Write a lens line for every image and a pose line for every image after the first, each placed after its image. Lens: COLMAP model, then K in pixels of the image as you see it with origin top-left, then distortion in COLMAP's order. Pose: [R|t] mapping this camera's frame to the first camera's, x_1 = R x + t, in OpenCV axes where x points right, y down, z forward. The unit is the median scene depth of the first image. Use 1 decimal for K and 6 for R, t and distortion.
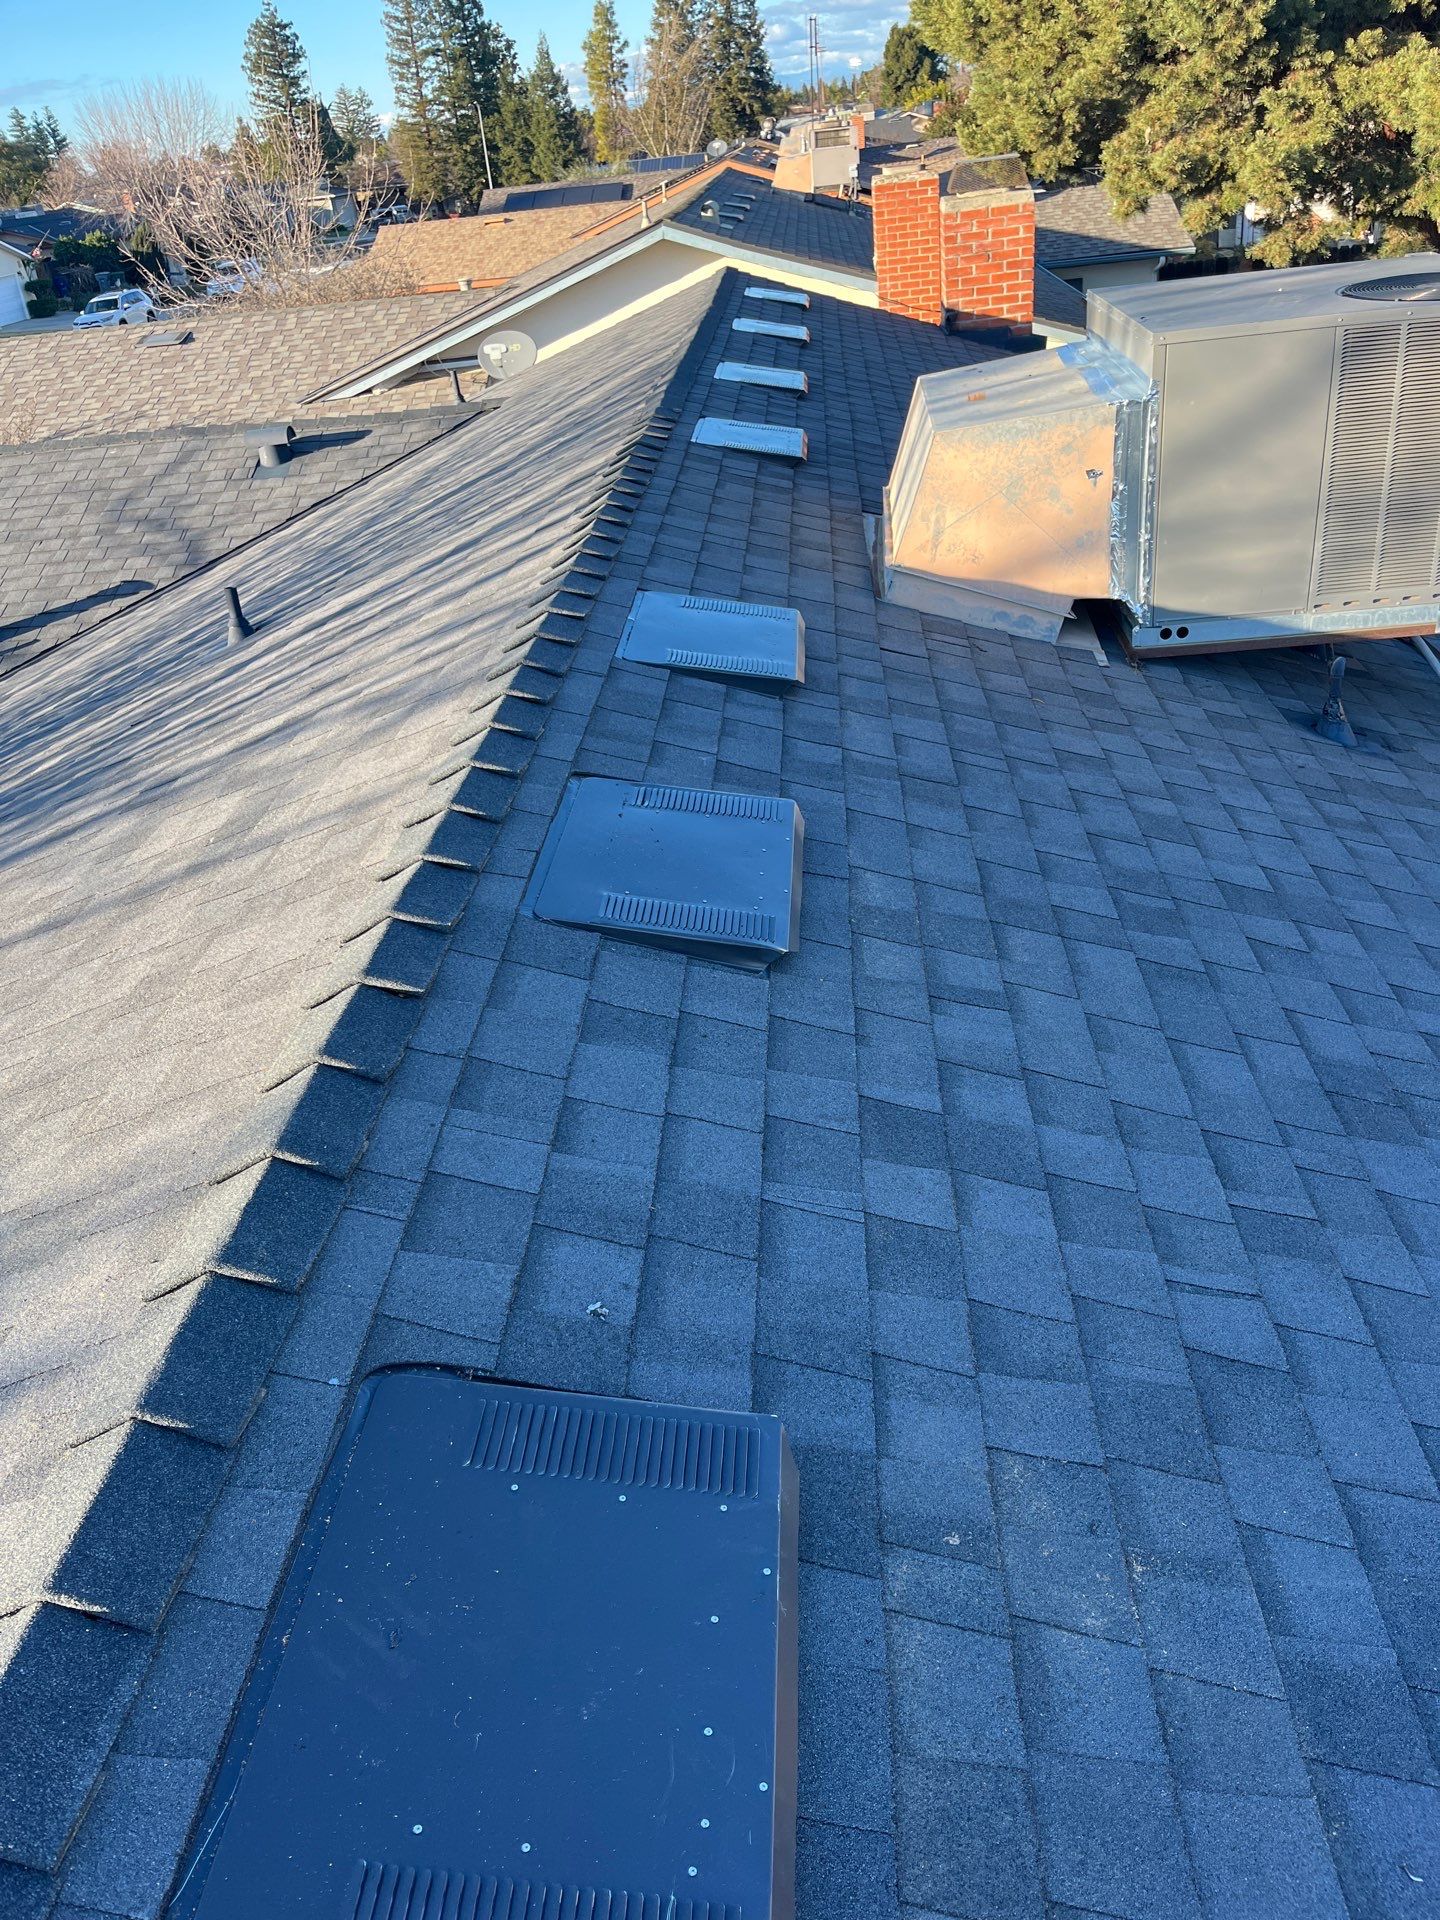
lens RADIAL K [[1447.7, 0, 720.0], [0, 1447.7, 960.0], [0, 0, 1]] dist [0.082003, -0.122019]
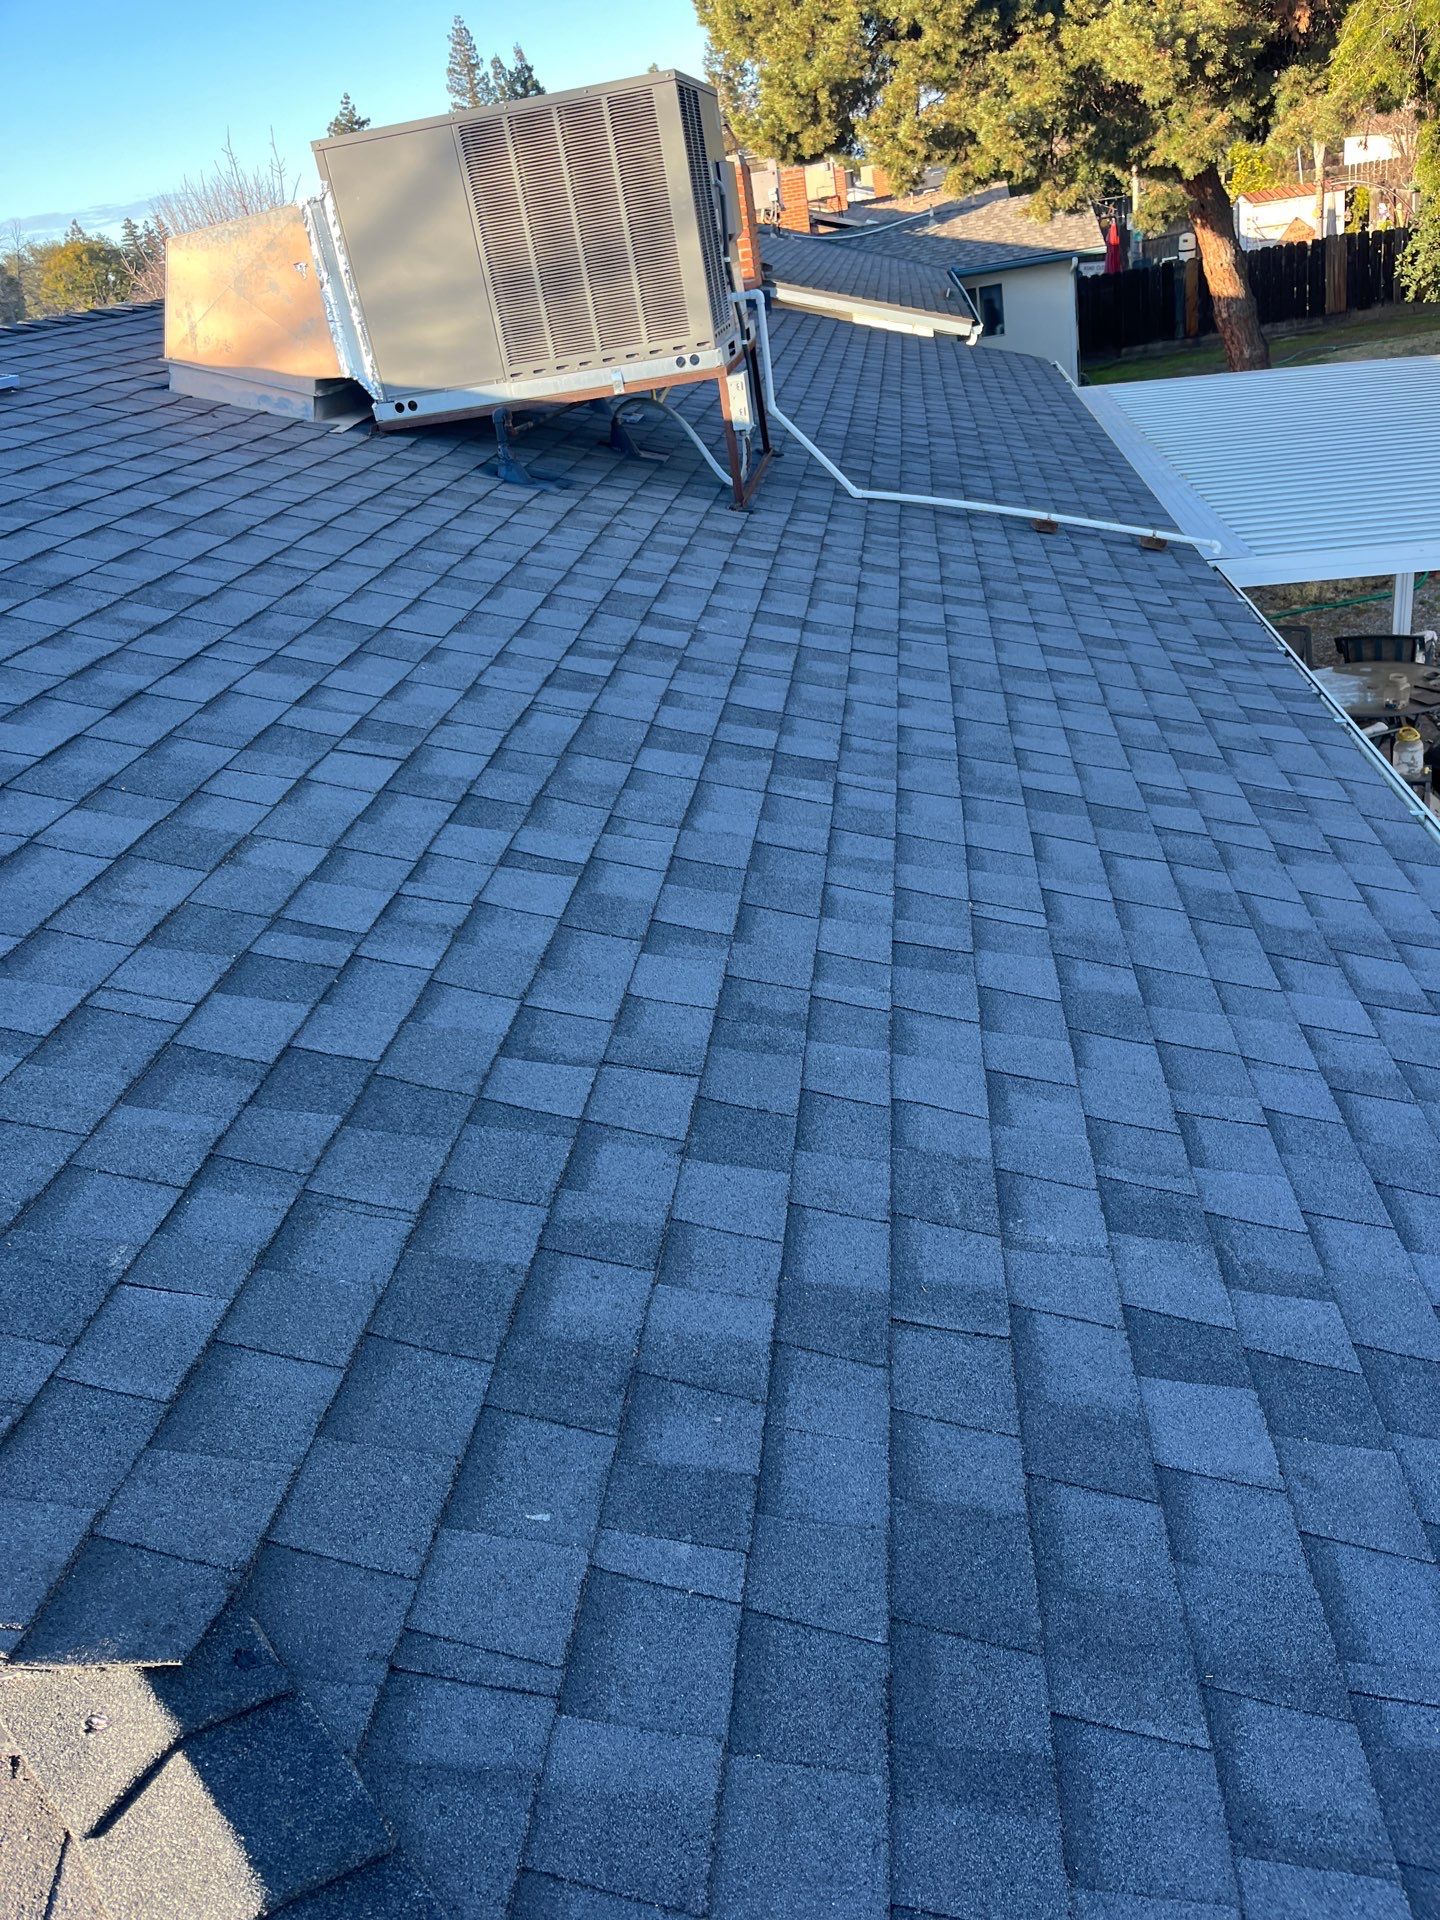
lens RADIAL K [[1447.7, 0, 720.0], [0, 1447.7, 960.0], [0, 0, 1]] dist [0.082003, -0.122019]
pose [[0.997018, -0.024698, -0.073105, 0.236185], [0.021725, 0.998915, -0.041191, 0.101725], [0.074043, 0.039480, 0.996473, -0.050519]]
